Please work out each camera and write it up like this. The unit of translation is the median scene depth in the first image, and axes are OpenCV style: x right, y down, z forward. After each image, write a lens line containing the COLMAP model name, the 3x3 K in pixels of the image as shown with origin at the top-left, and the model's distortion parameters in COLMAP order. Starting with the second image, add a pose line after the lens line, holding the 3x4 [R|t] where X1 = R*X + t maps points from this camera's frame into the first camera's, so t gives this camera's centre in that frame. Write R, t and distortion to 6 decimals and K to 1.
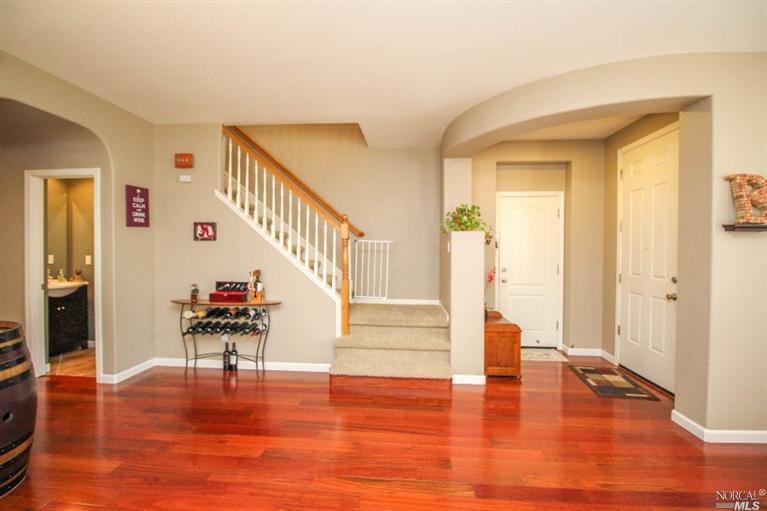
lens RADIAL K [[354.6, 0, 384.7], [0, 354.6, 253.7], [0, 0, 1]] dist [-0.000712, -0.013889]
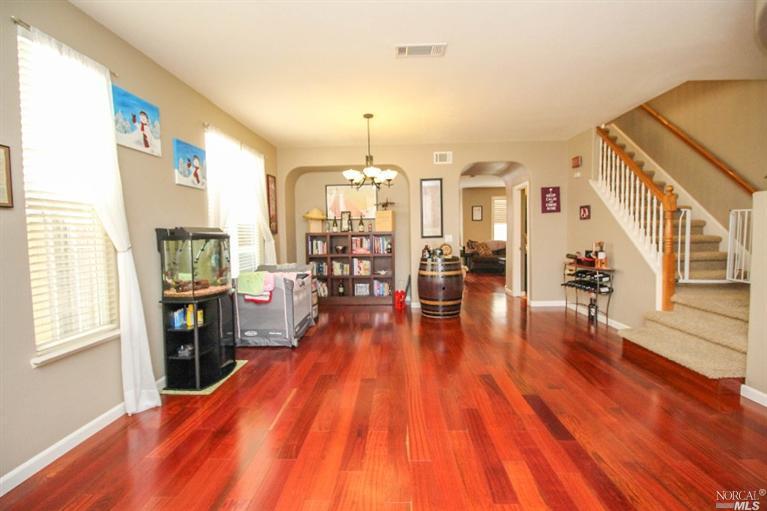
lens RADIAL K [[353.3, 0, 384.4], [0, 353.3, 252.2], [0, 0, 1]] dist [-0.002129, -0.012971]
pose [[0.046242, 0.047234, -0.997813, 0.830163], [0.002798, 0.998871, 0.047414, 0.022233], [0.998926, -0.004984, 0.046058, 0.192843]]
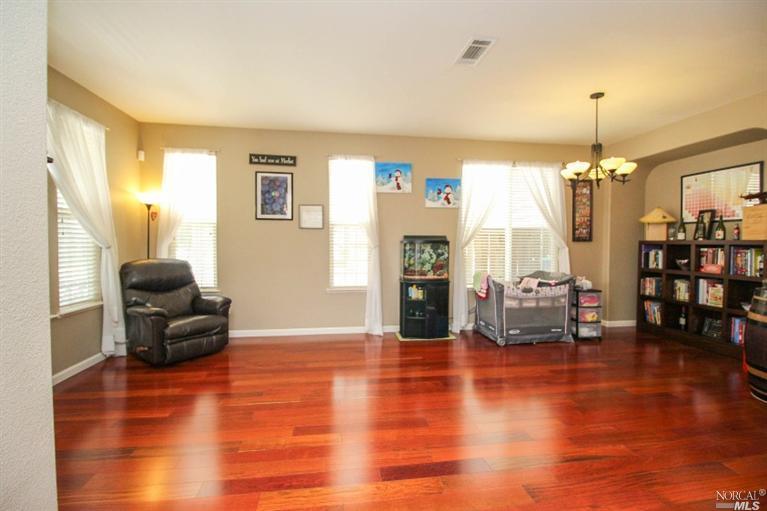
lens RADIAL K [[353.3, 0, 384.4], [0, 353.3, 252.2], [0, 0, 1]] dist [-0.002129, -0.012971]
pose [[-0.973048, -0.005338, -0.230541, 0.405100], [-0.014336, 0.999198, 0.037375, 0.016660], [0.230156, 0.039673, -0.972345, 0.990221]]
